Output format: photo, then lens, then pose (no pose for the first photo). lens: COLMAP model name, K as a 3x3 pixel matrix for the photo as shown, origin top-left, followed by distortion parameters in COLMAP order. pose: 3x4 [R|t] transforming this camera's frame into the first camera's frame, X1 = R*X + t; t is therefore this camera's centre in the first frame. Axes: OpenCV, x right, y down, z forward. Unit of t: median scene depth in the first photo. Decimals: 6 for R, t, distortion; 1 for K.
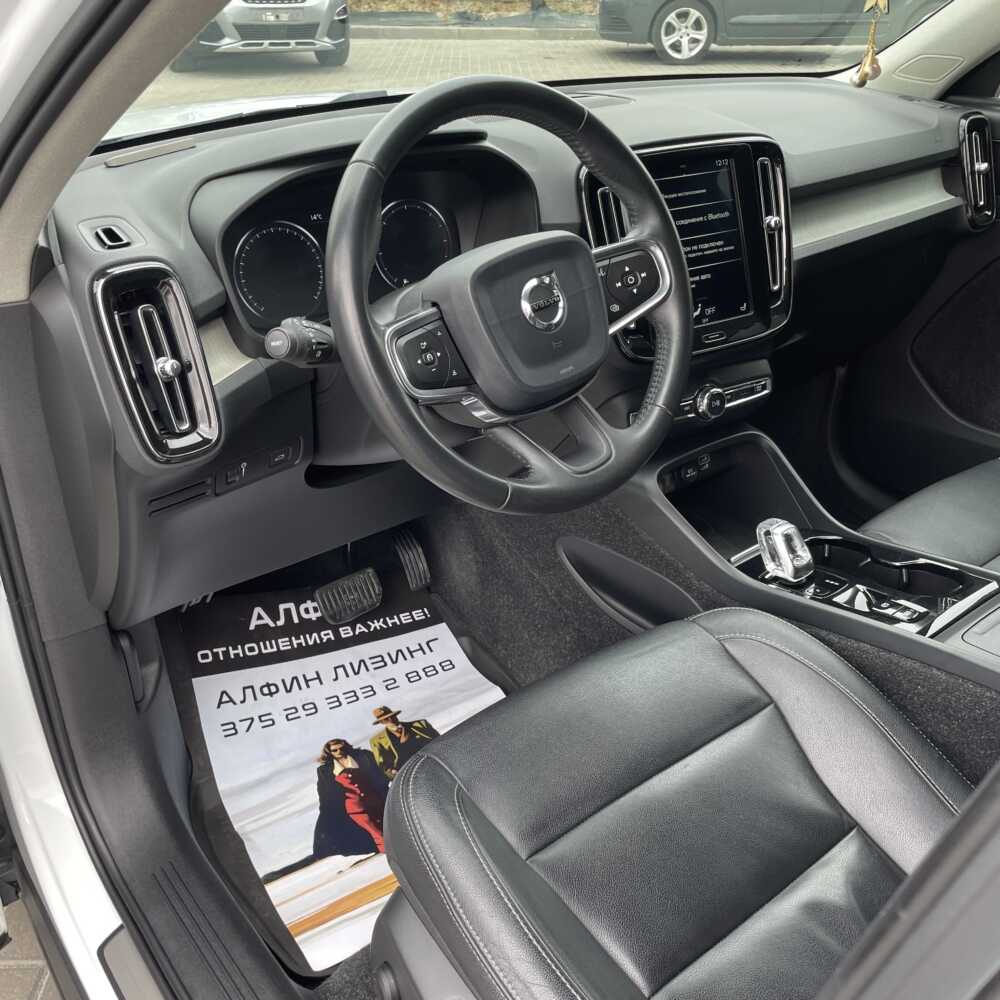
lens RADIAL K [[1015.0, 0, 500.7], [0, 1015.0, 507.4], [0, 0, 1]] dist [0.085758, -0.109377]
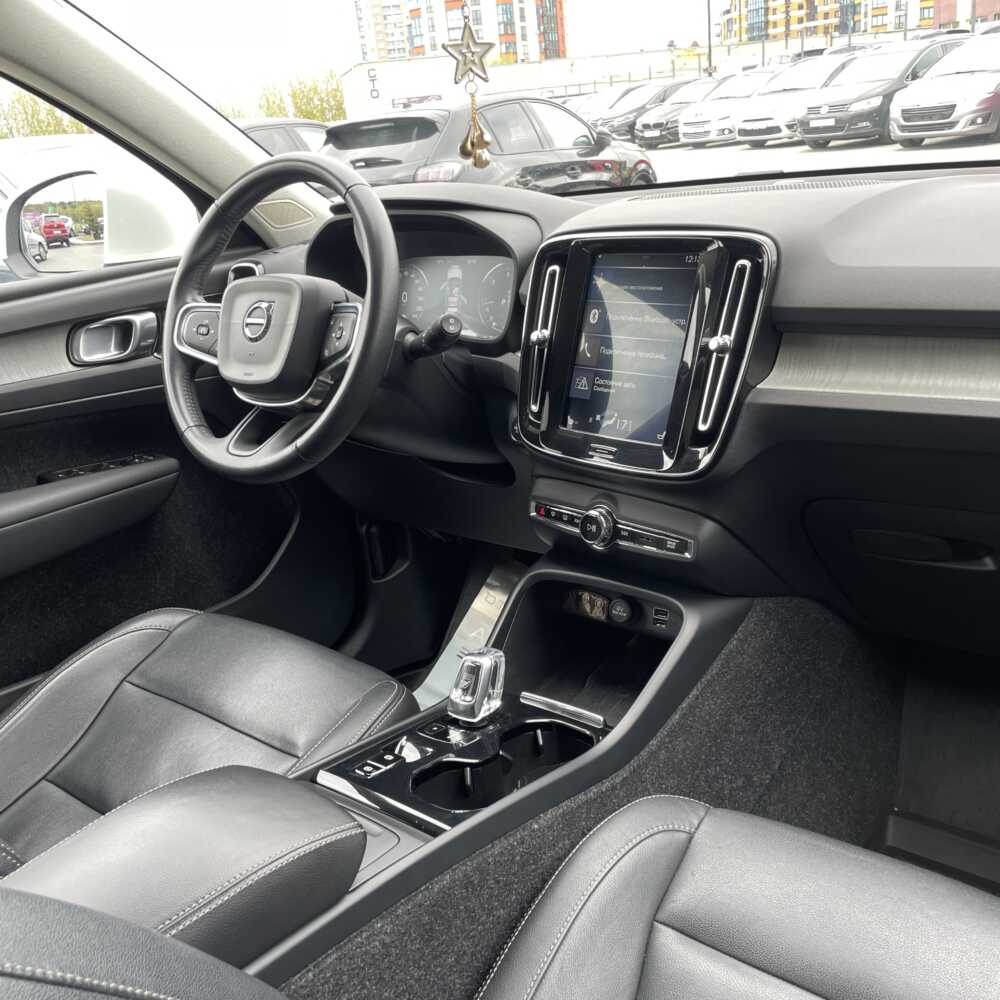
lens RADIAL K [[1015.0, 0, 500.7], [0, 1015.0, 507.4], [0, 0, 1]] dist [0.085758, -0.109377]
pose [[0.229147, 0.316990, -0.920331, 0.812745], [-0.381648, 0.899042, 0.214634, -0.226946], [0.895453, 0.302060, 0.326991, 0.543381]]
